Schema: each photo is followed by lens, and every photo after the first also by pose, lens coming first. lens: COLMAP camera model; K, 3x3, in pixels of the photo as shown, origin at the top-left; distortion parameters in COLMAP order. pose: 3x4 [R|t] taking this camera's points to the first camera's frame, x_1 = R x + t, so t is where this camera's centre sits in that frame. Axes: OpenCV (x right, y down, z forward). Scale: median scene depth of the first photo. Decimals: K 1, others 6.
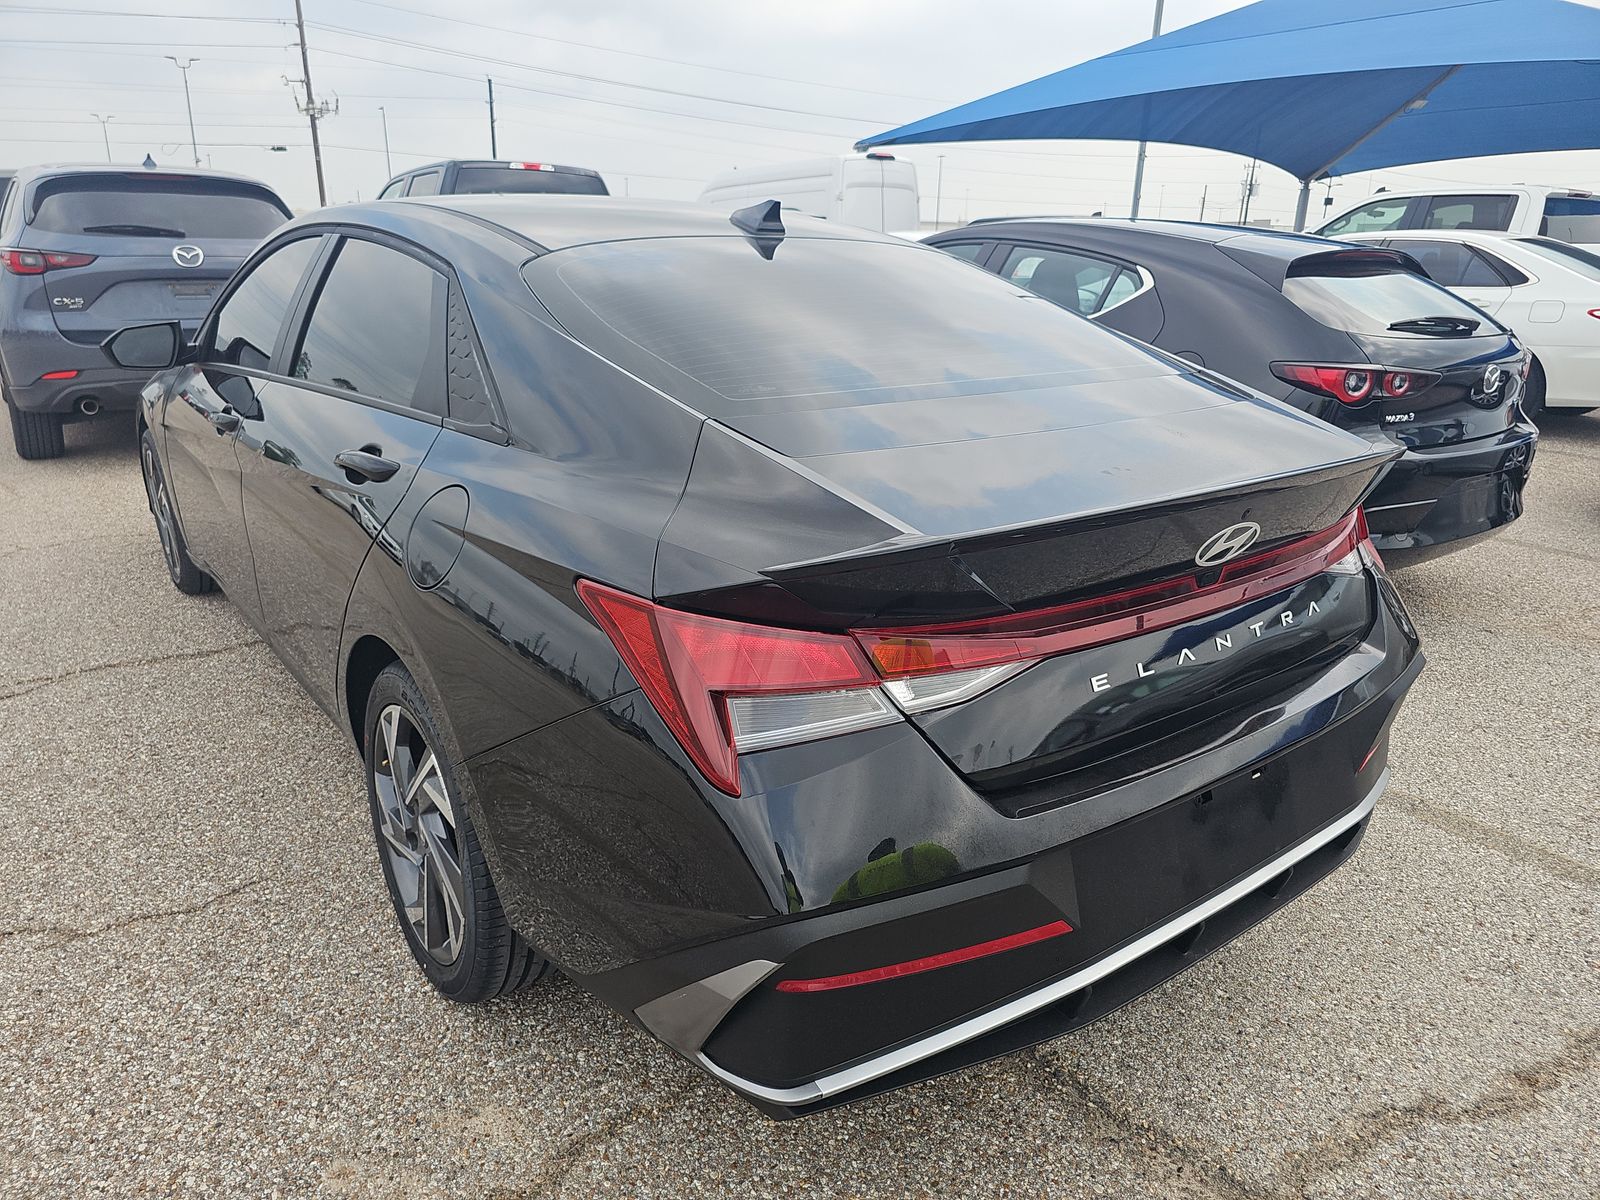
lens RADIAL K [[1068.1, 0, 794.3], [0, 1068.1, 586.0], [0, 0, 1]] dist [0.036291, -0.033682]
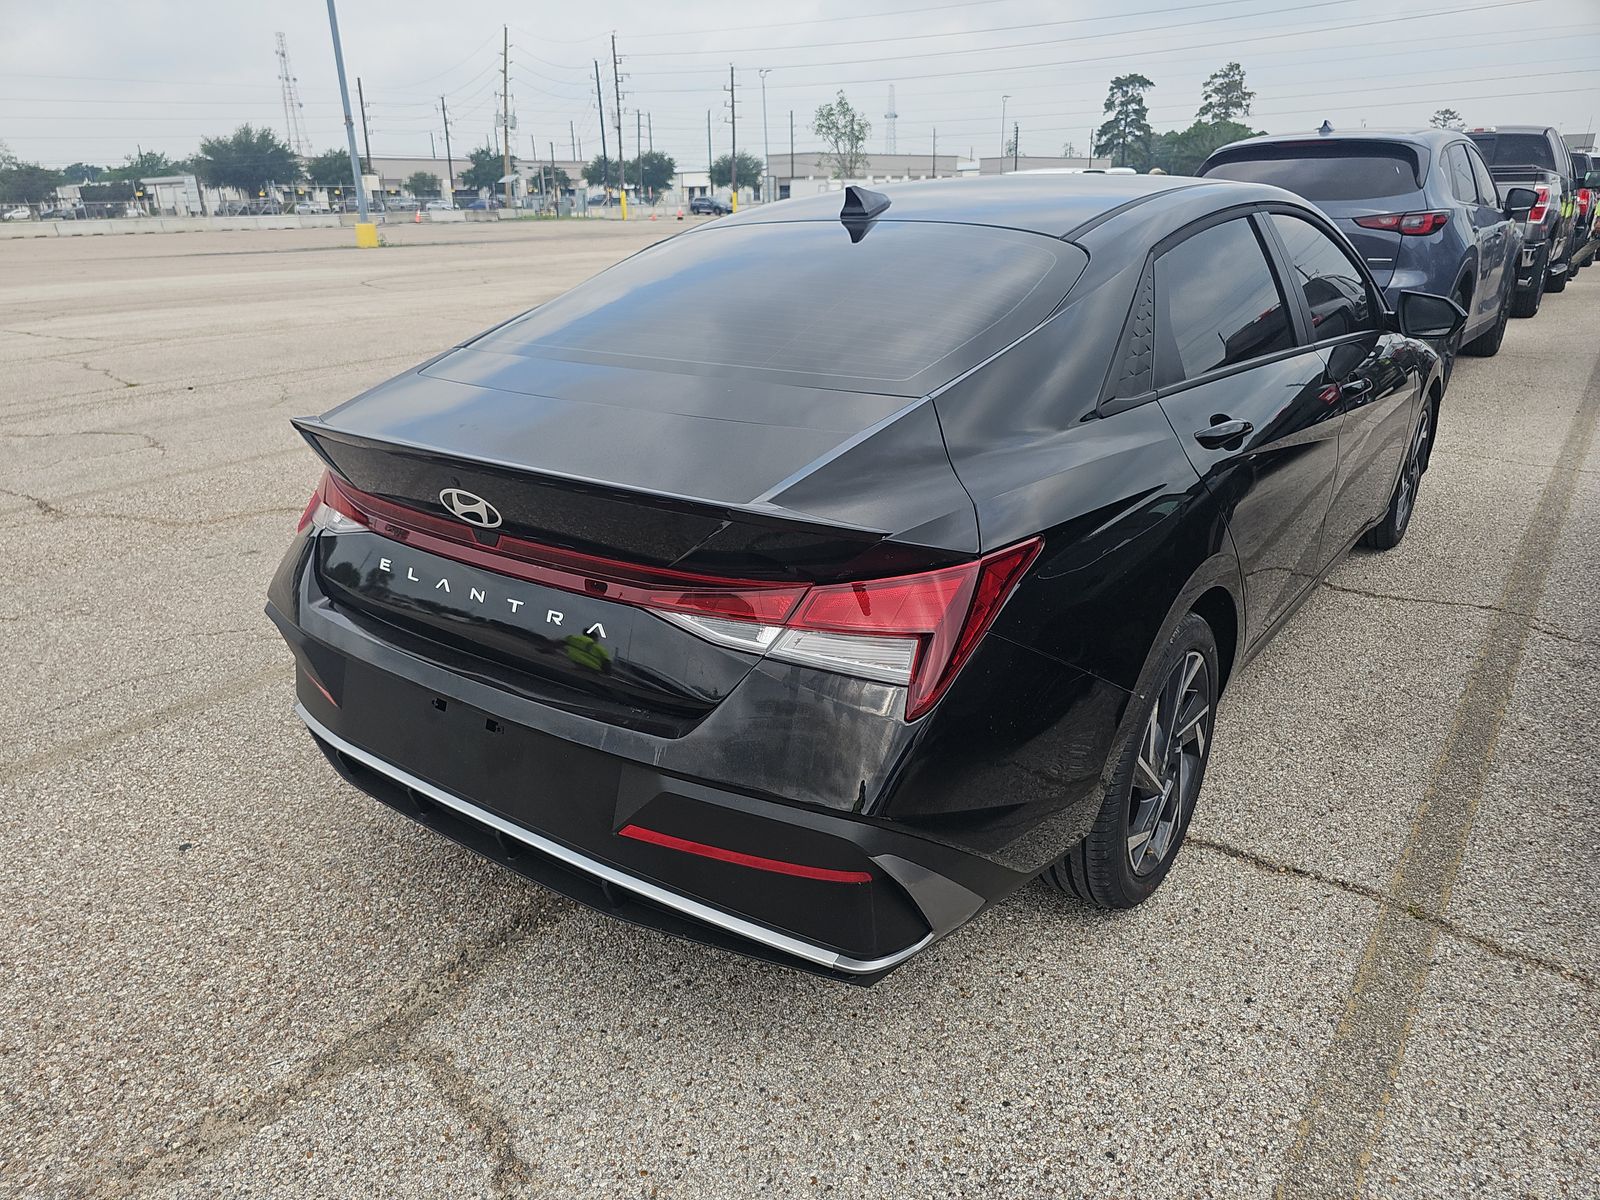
lens RADIAL K [[1071.6, 0, 800.0], [0, 1071.6, 600.0], [0, 0, 1]] dist [0.030594, -0.029740]
pose [[0.271413, 0.317612, -0.908547, 1.344821], [-0.268285, 0.931532, 0.245501, -0.277008], [0.924315, 0.177117, 0.338041, 0.814858]]
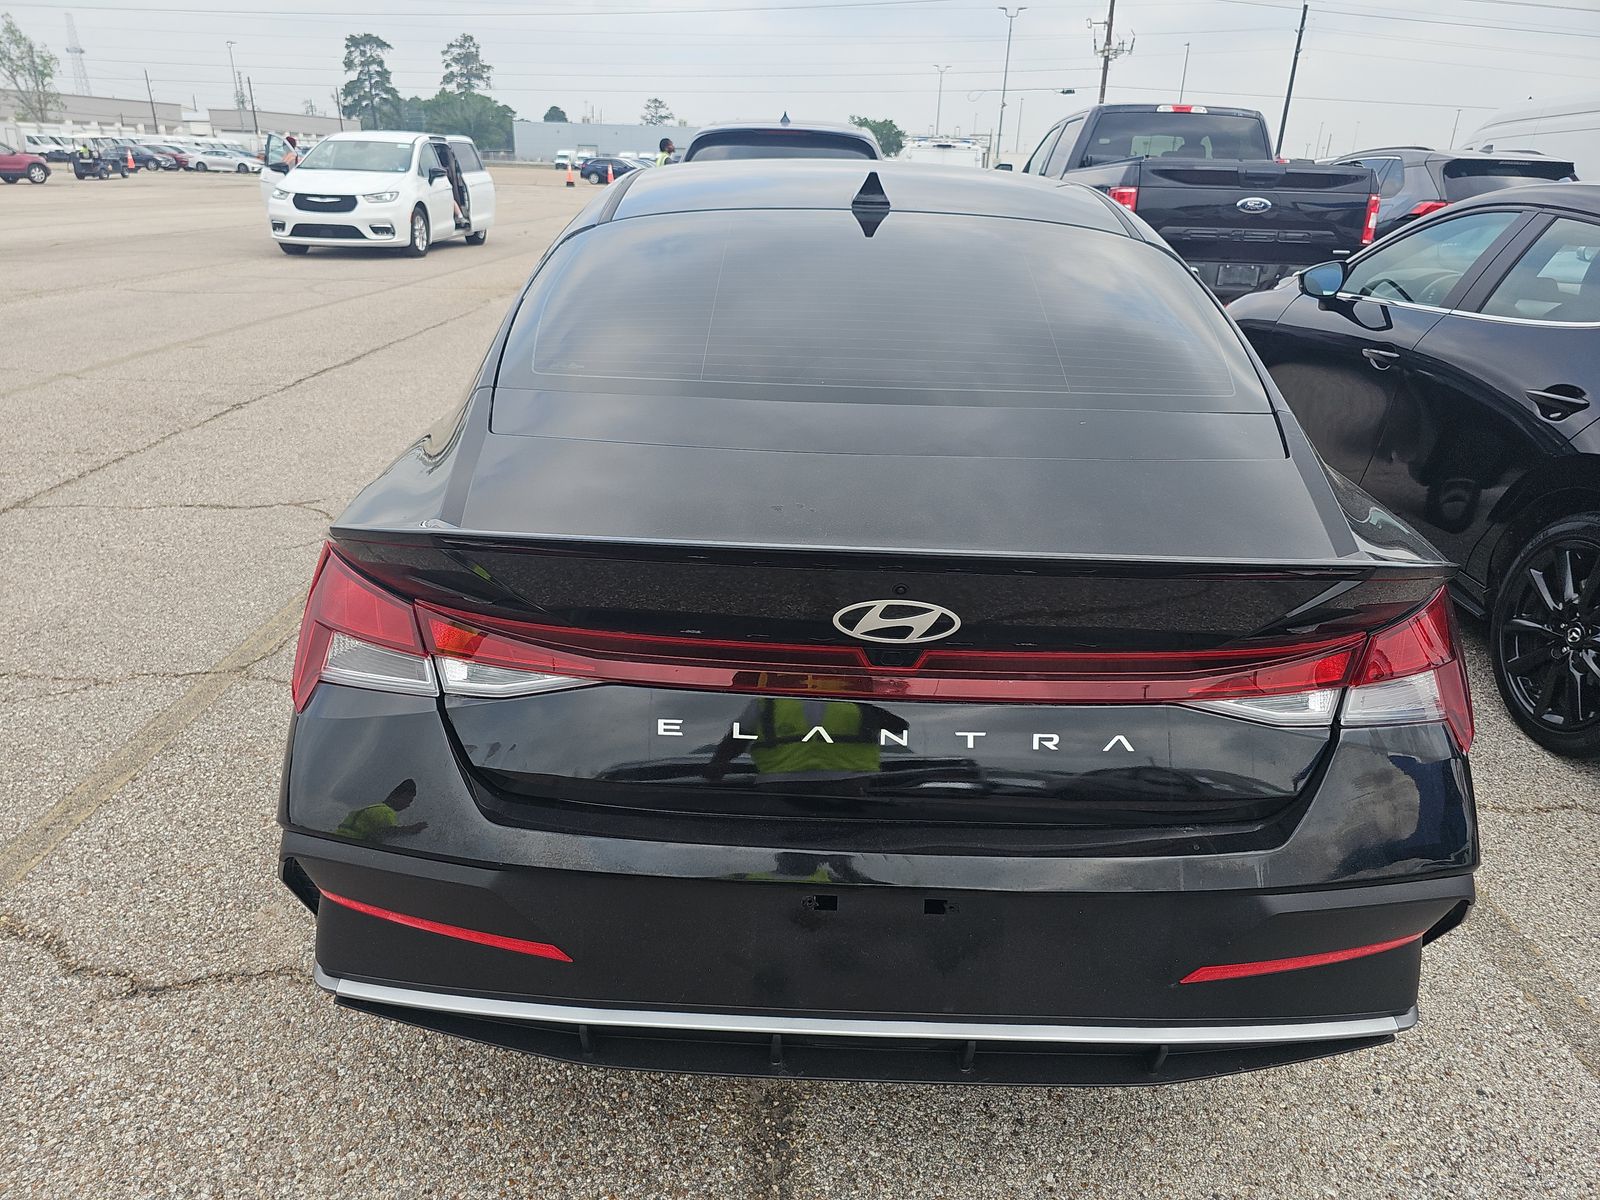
lens RADIAL K [[1068.1, 0, 794.3], [0, 1068.1, 586.0], [0, 0, 1]] dist [0.036291, -0.033682]
pose [[0.786634, 0.229820, -0.573053, 0.683686], [-0.201196, 0.972896, 0.113991, -0.121387], [0.583718, 0.025626, 0.811552, 0.249533]]
